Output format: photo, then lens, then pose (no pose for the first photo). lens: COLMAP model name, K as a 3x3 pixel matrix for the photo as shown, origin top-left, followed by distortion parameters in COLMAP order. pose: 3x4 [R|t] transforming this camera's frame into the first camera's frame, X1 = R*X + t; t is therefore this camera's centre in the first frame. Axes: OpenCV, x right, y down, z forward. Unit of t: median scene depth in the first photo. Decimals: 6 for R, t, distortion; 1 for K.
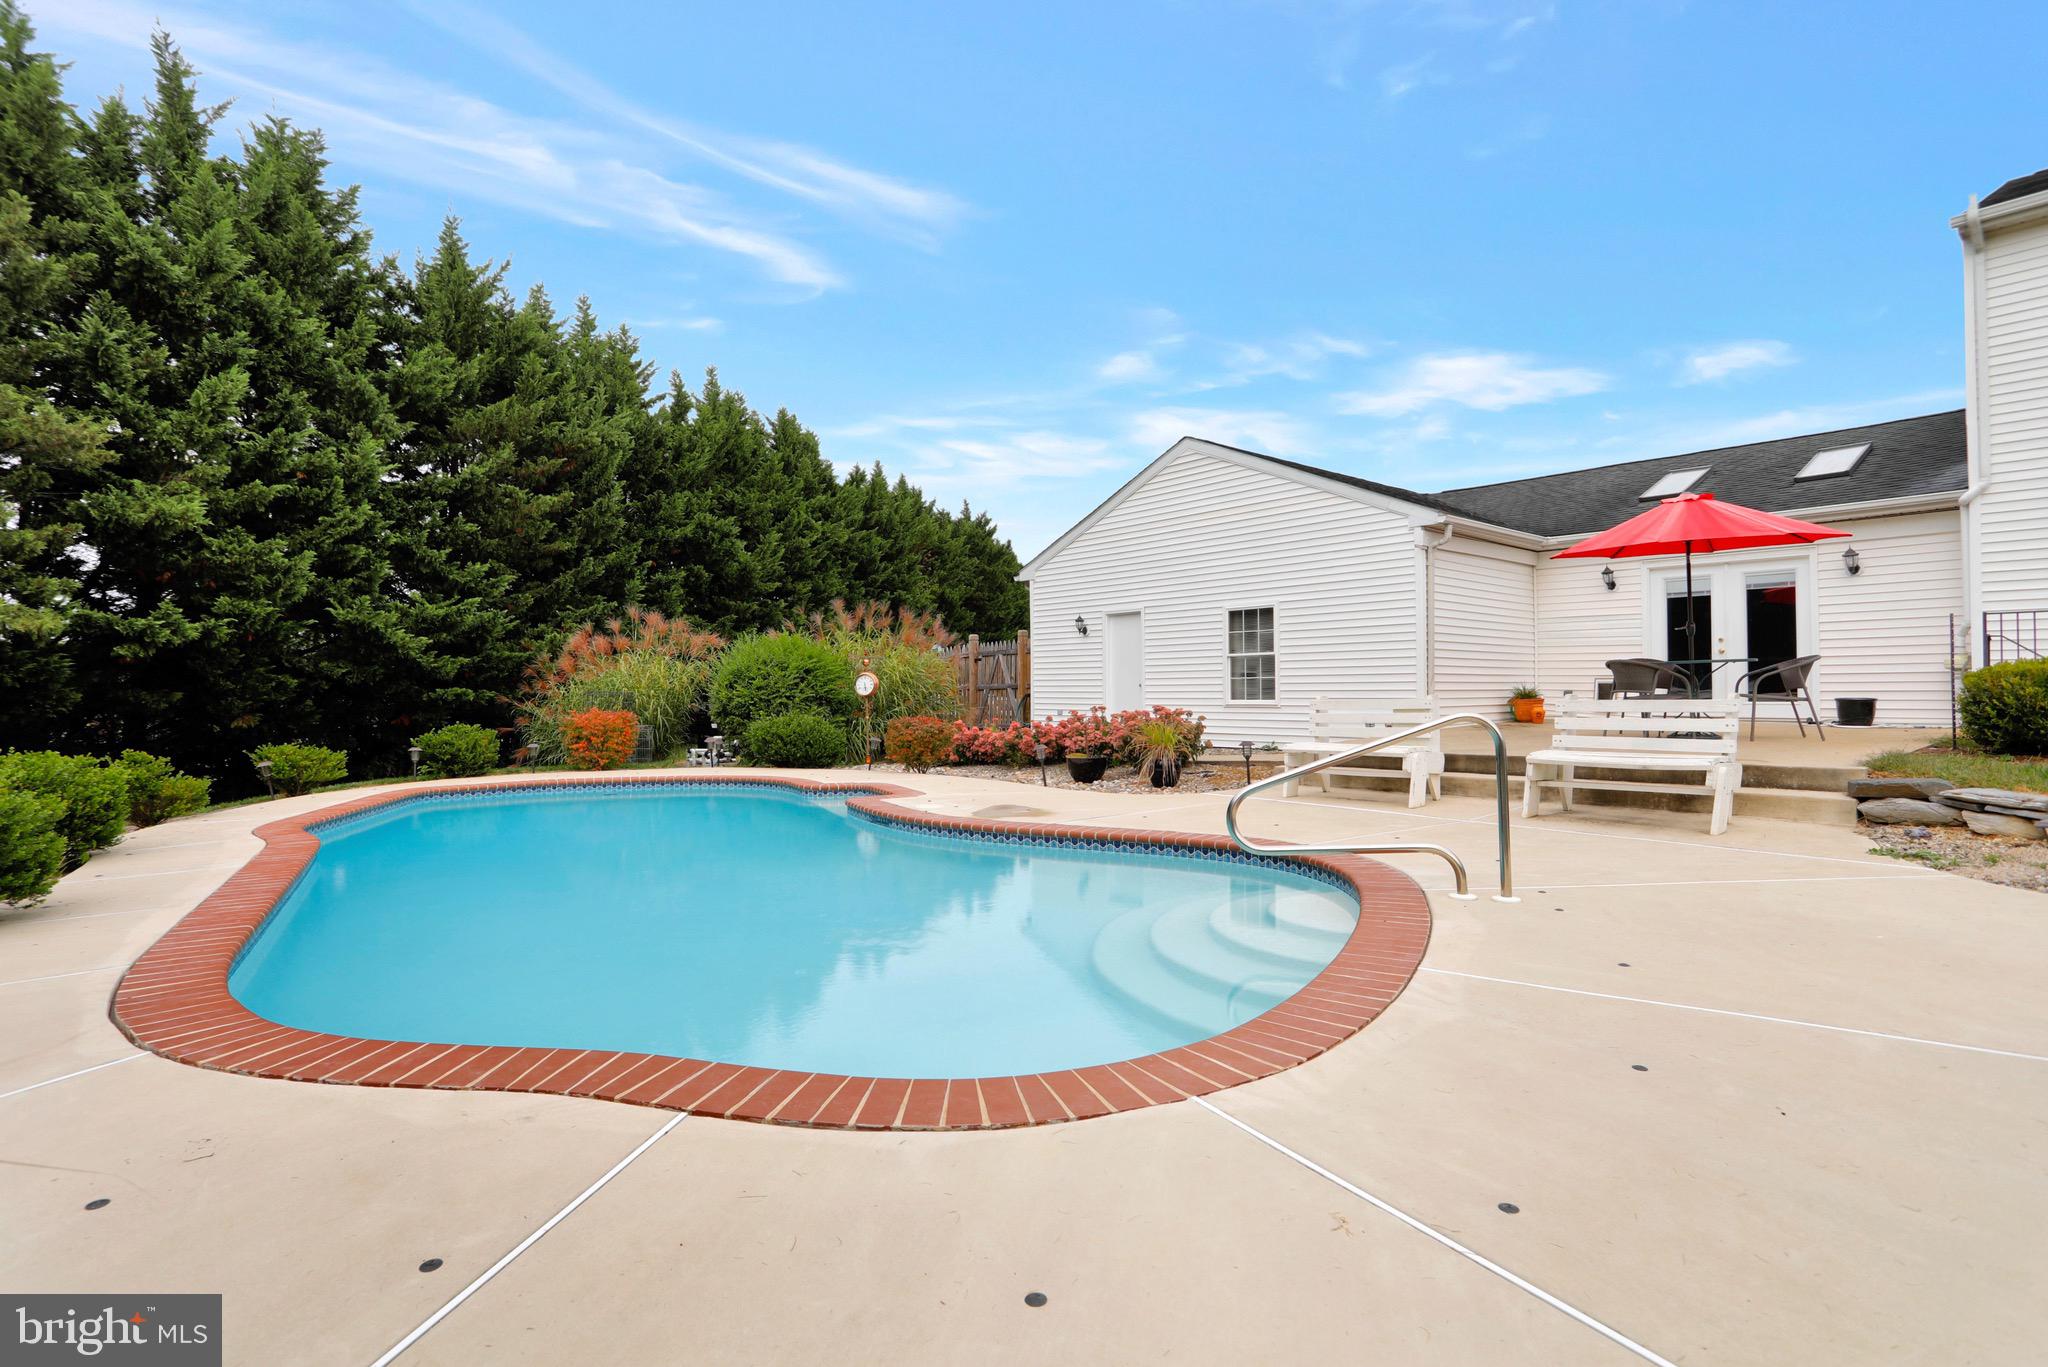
lens RADIAL K [[1008.3, 0, 1021.4], [0, 1008.3, 678.5], [0, 0, 1]] dist [-0.070972, 0.036071]
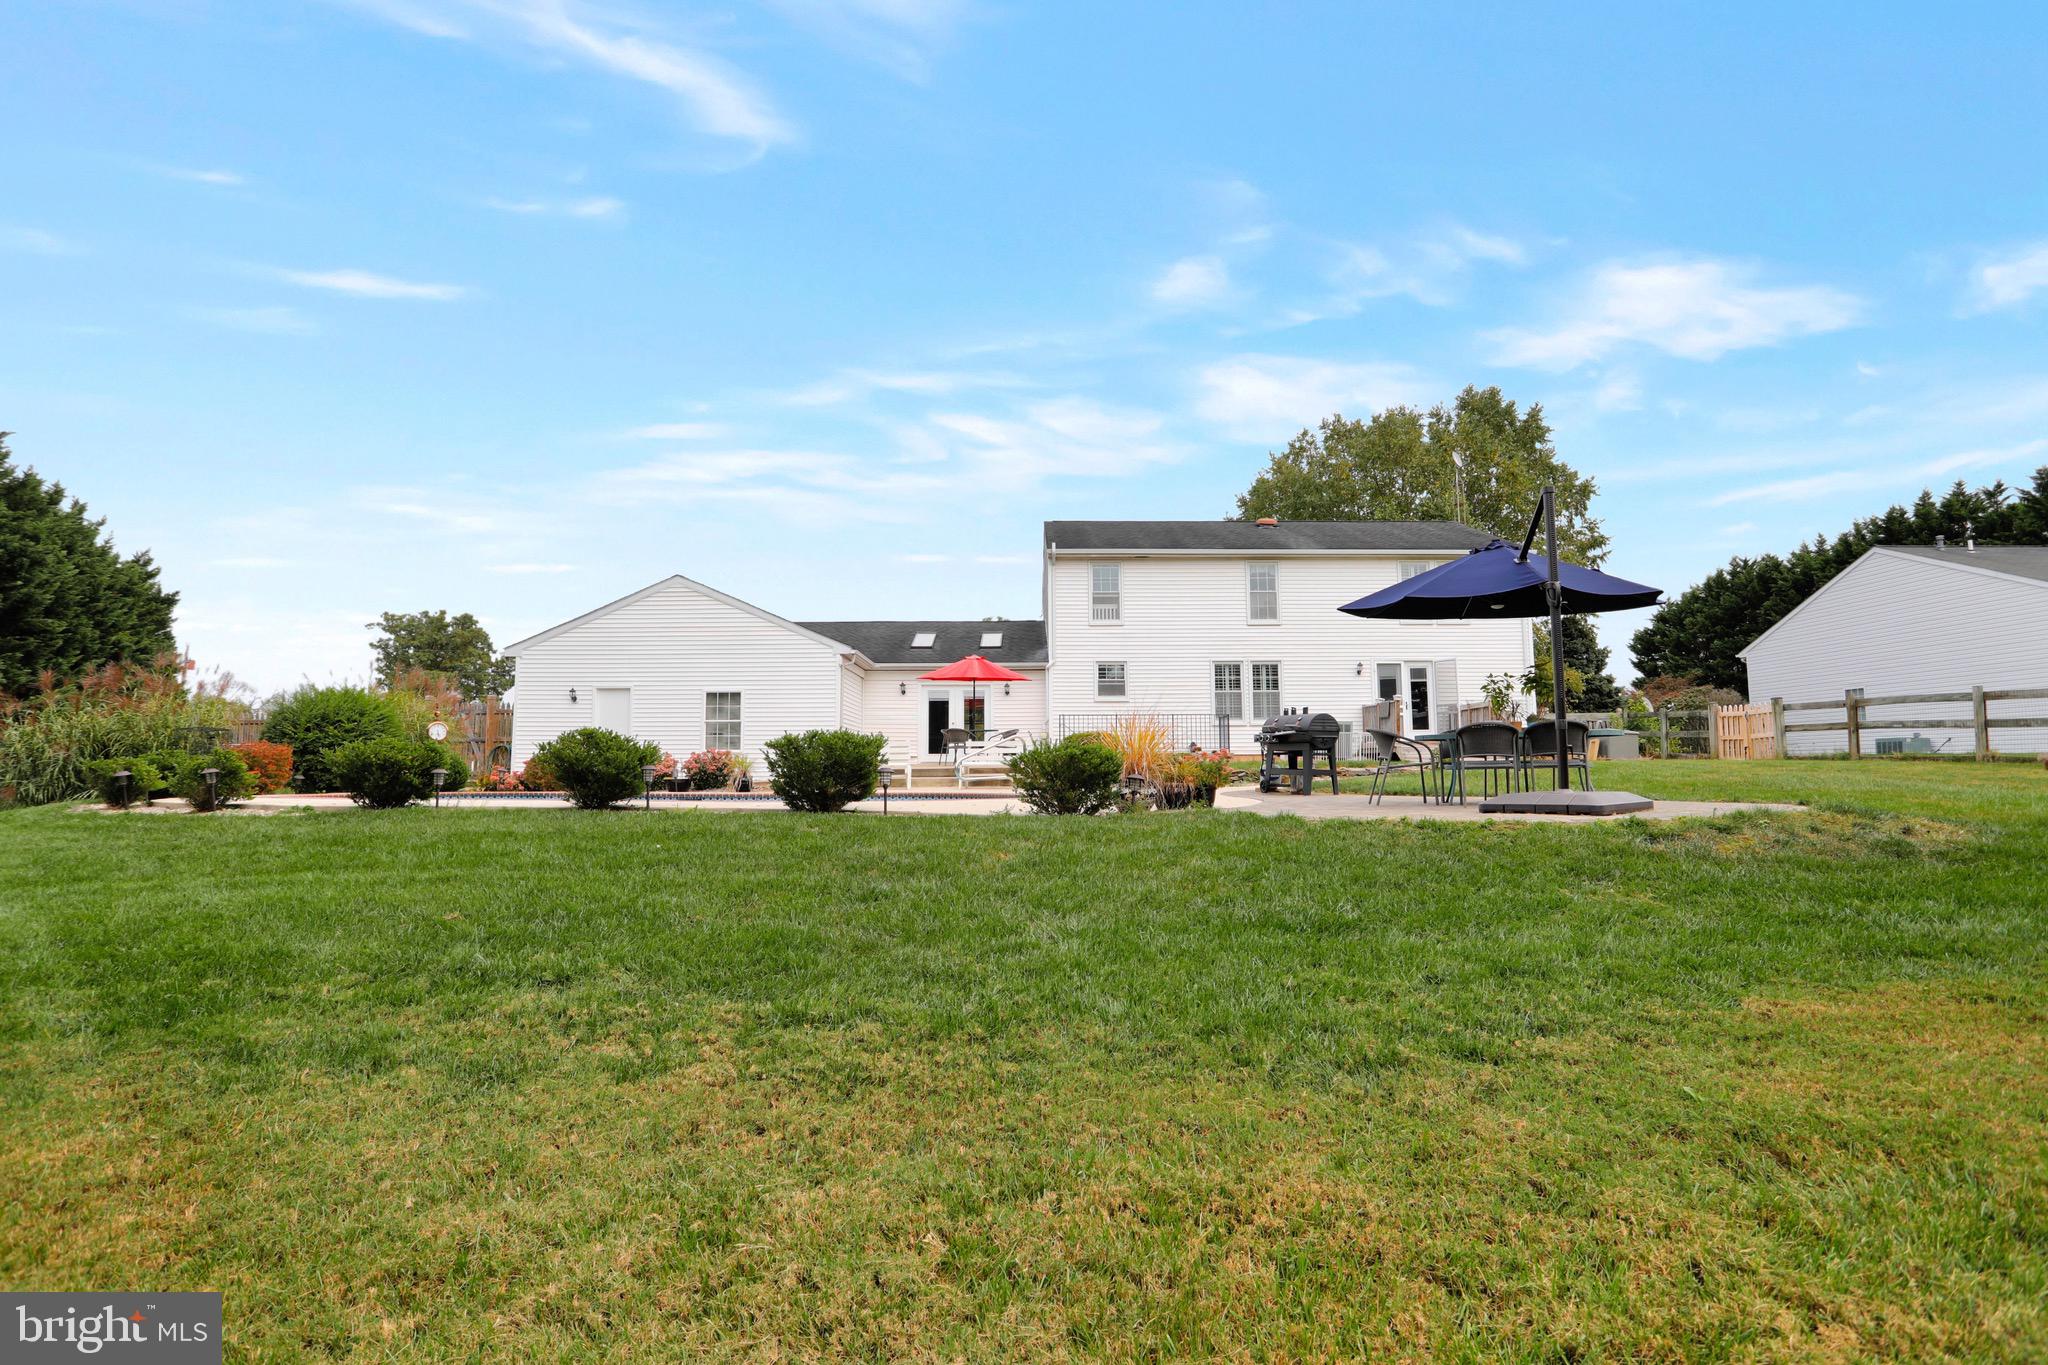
lens RADIAL K [[1008.3, 0, 1021.4], [0, 1008.3, 677.5], [0, 0, 1]] dist [-0.070972, 0.036071]
pose [[0.635390, 0.076324, 0.768410, -0.589253], [-0.008275, 0.995719, -0.092060, 0.042078], [-0.772147, 0.052136, 0.633302, -0.310073]]
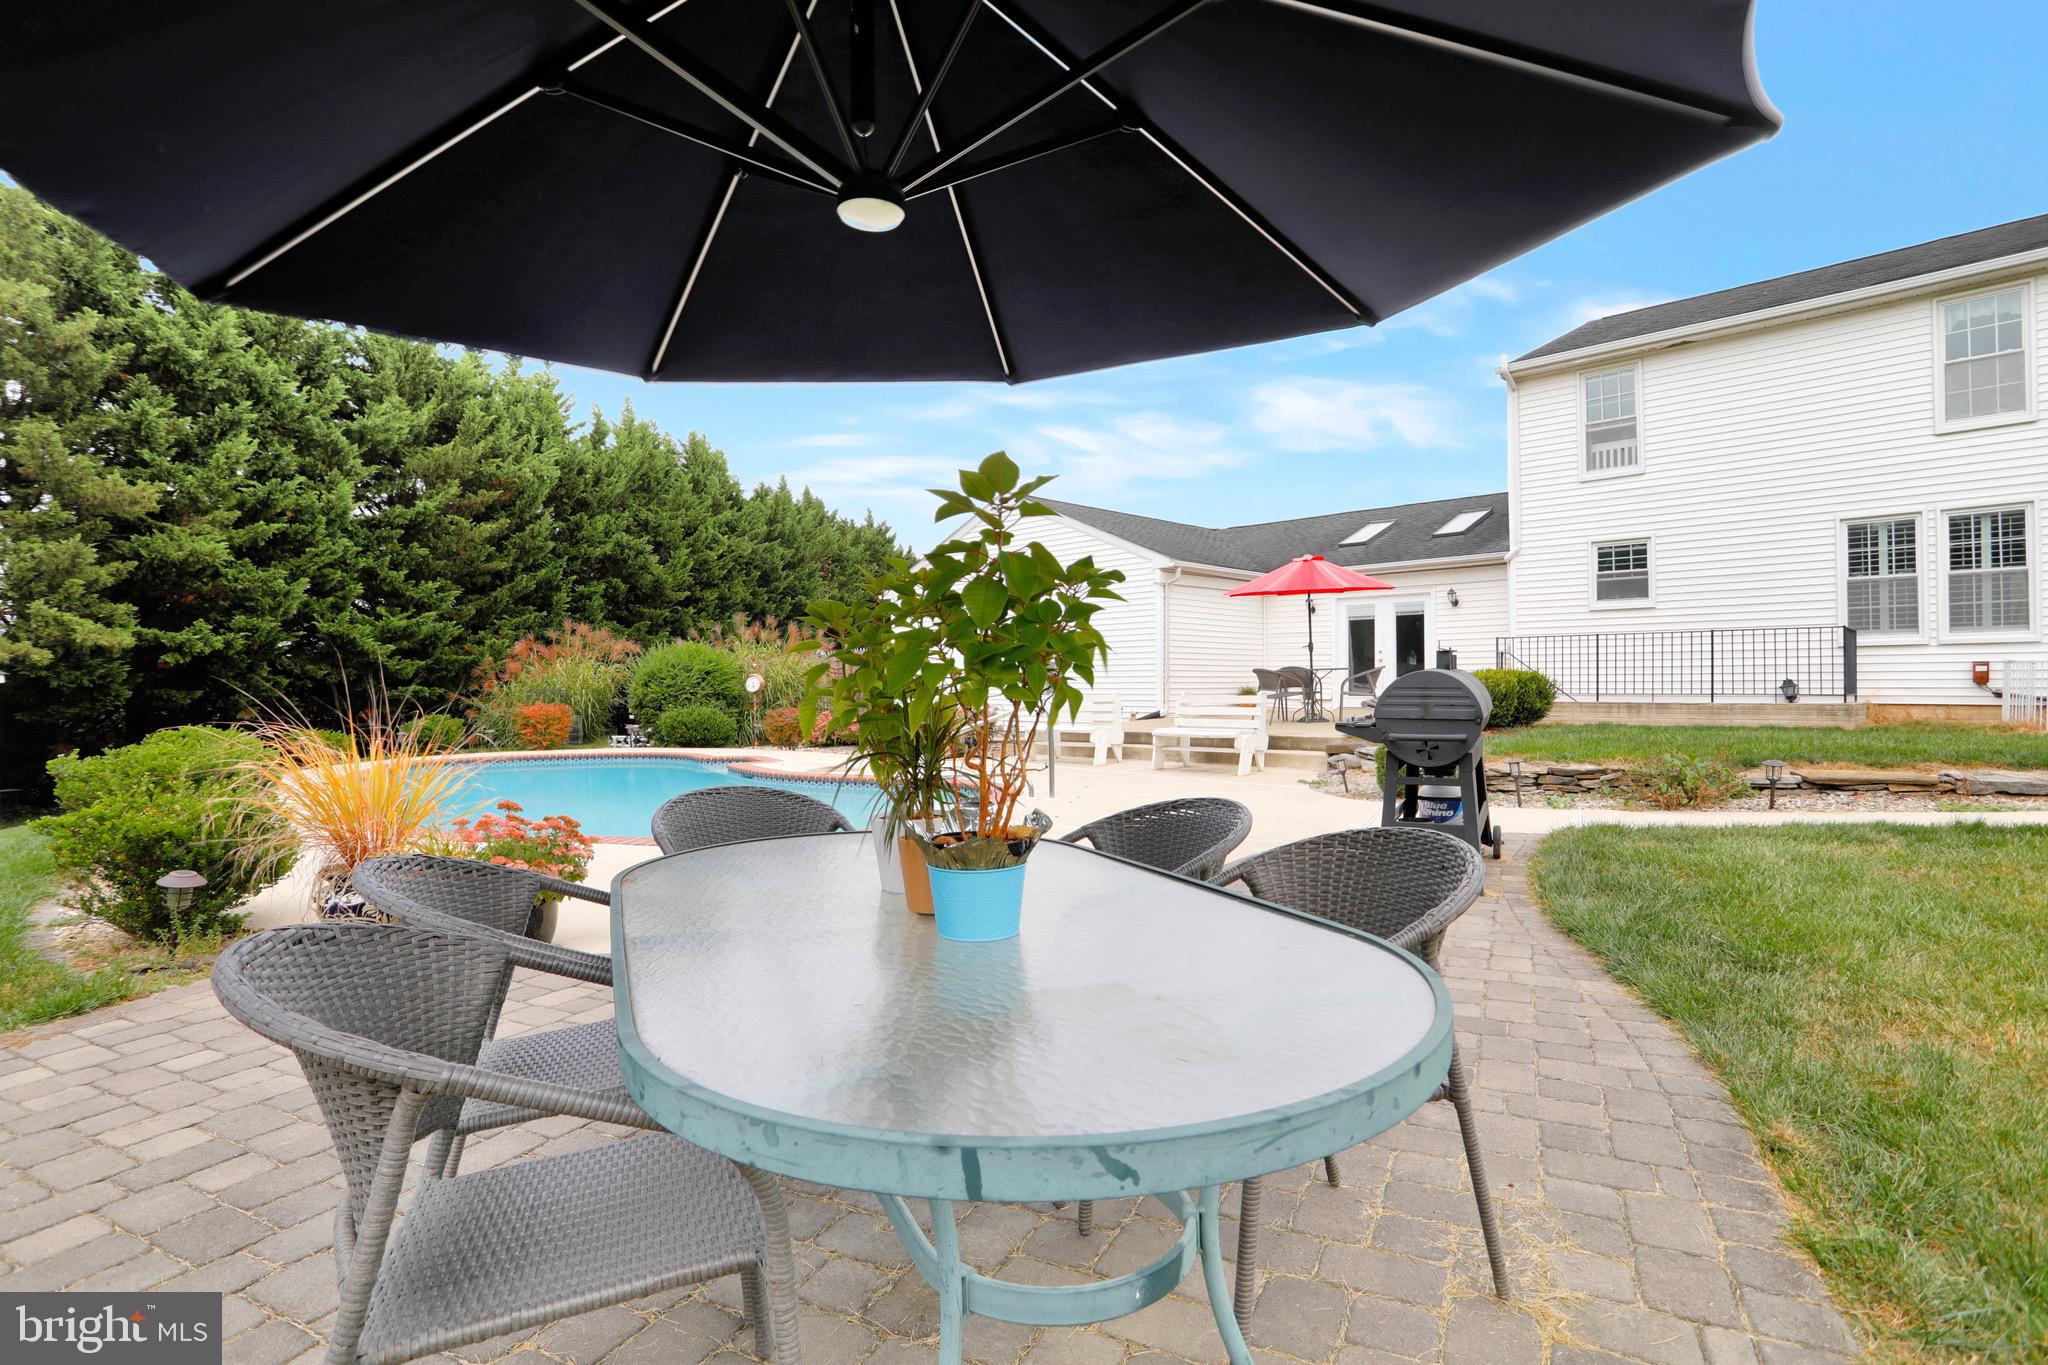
lens RADIAL K [[1008.3, 0, 1021.4], [0, 1008.3, 677.5], [0, 0, 1]] dist [-0.070972, 0.036071]
pose [[0.996867, 0.000350, 0.079095, 0.075728], [-0.000699, 0.999990, 0.004384, -0.006818], [-0.079092, -0.004426, 0.996857, -0.268535]]
